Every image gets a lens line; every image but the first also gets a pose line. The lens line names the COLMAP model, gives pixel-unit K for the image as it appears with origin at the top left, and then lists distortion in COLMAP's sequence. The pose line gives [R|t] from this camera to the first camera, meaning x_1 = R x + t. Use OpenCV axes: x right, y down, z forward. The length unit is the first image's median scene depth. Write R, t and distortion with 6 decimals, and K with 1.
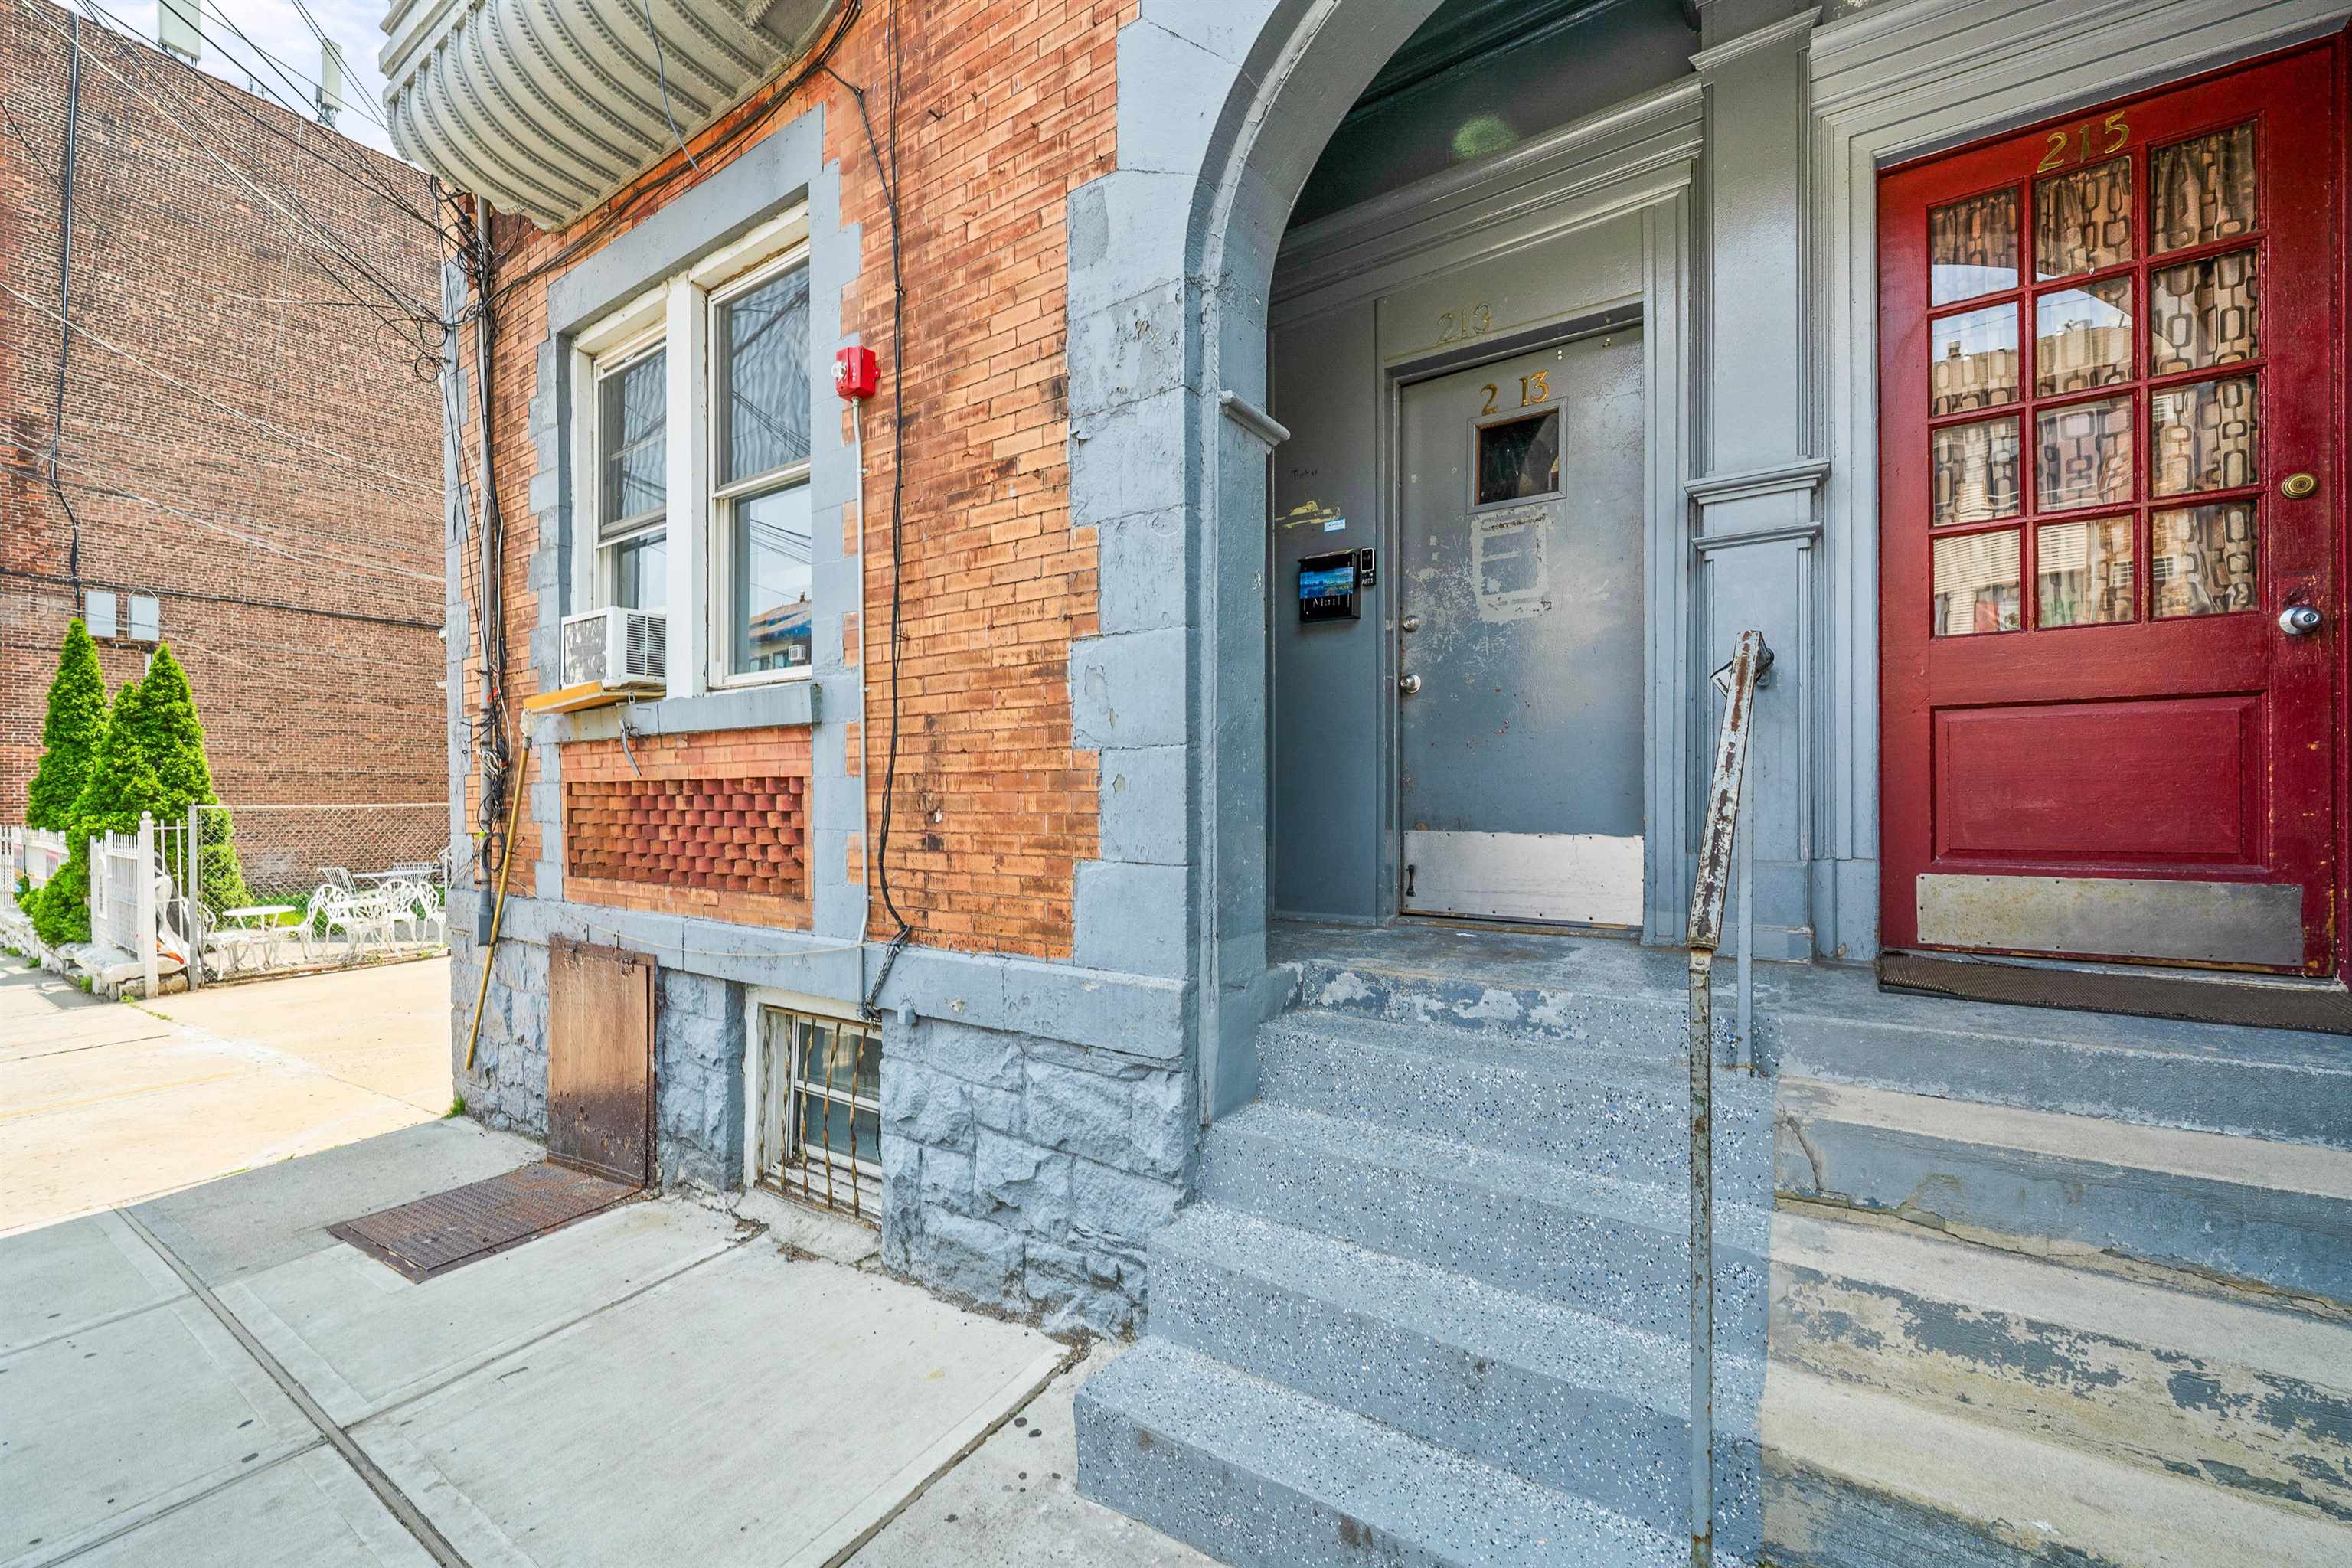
lens RADIAL K [[958.8, 0, 1176.7], [0, 958.8, 796.3], [0, 0, 1]] dist [0.002556, -0.000943]
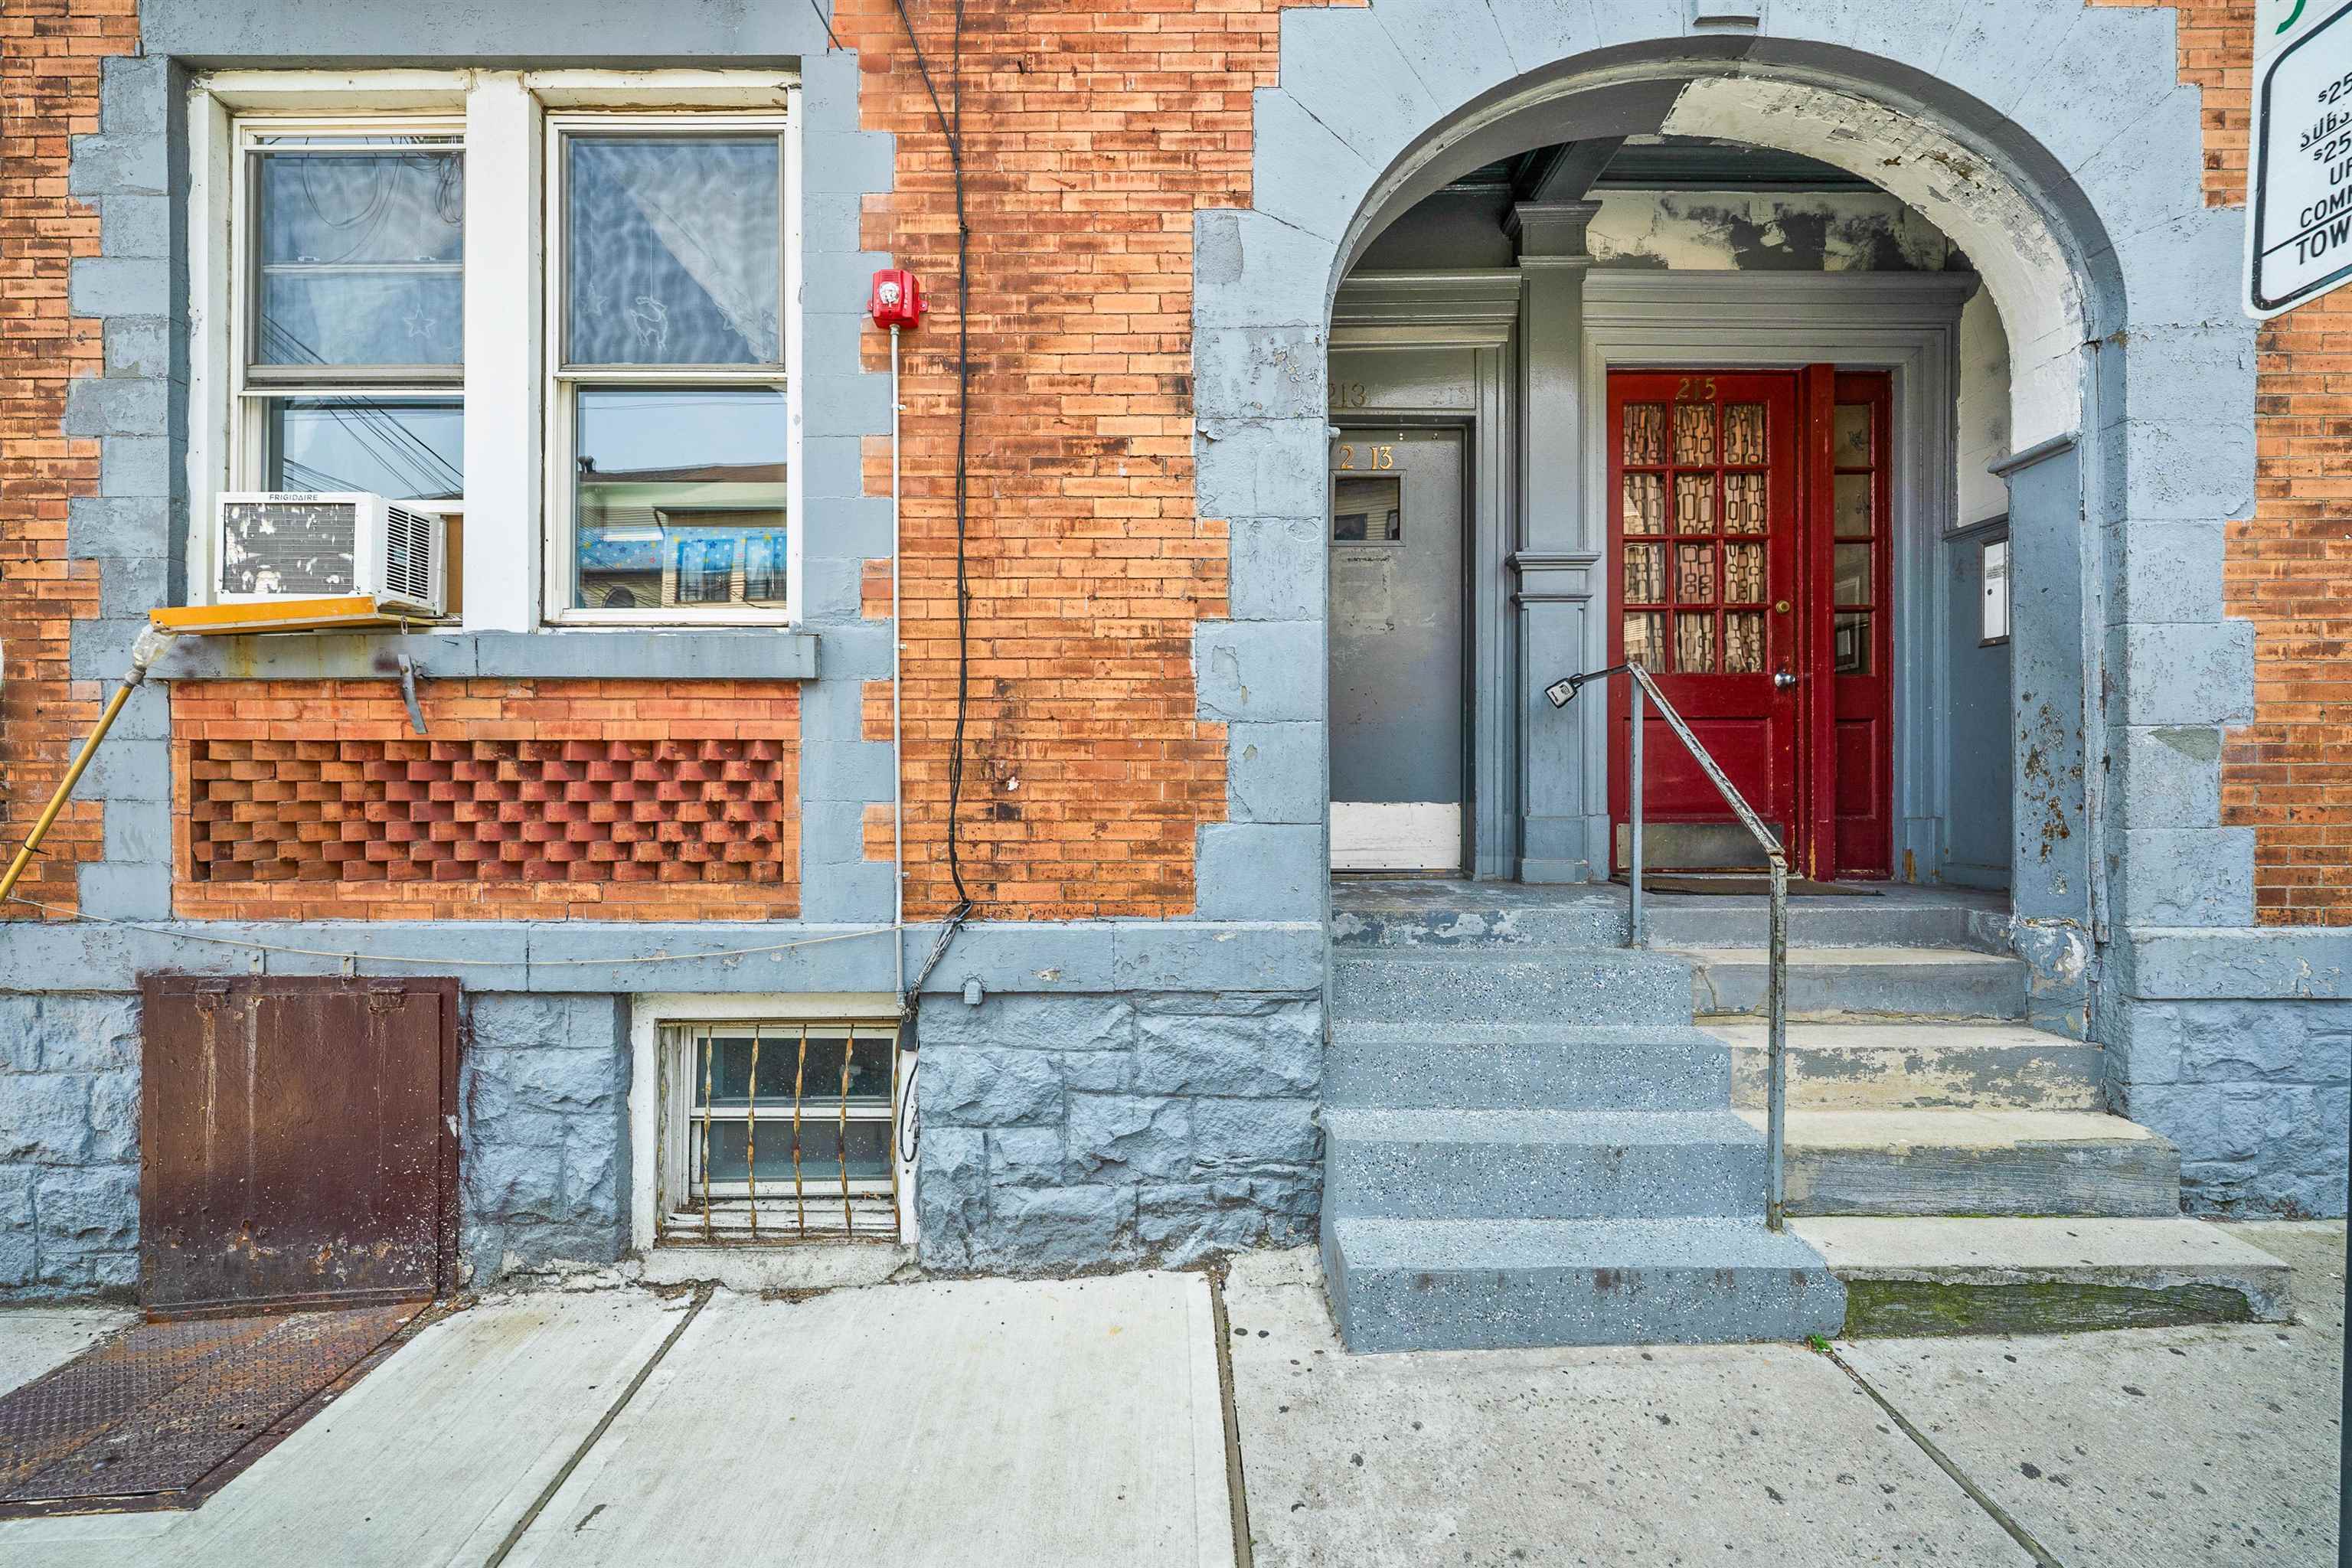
lens RADIAL K [[958.8, 0, 1181.2], [0, 958.8, 782.3], [0, 0, 1]] dist [0.002556, -0.000943]
pose [[0.825780, 0.007114, 0.563947, -0.676707], [-0.003598, 0.999967, -0.007346, 0.026266], [-0.563981, 0.004037, 0.825778, 0.105050]]
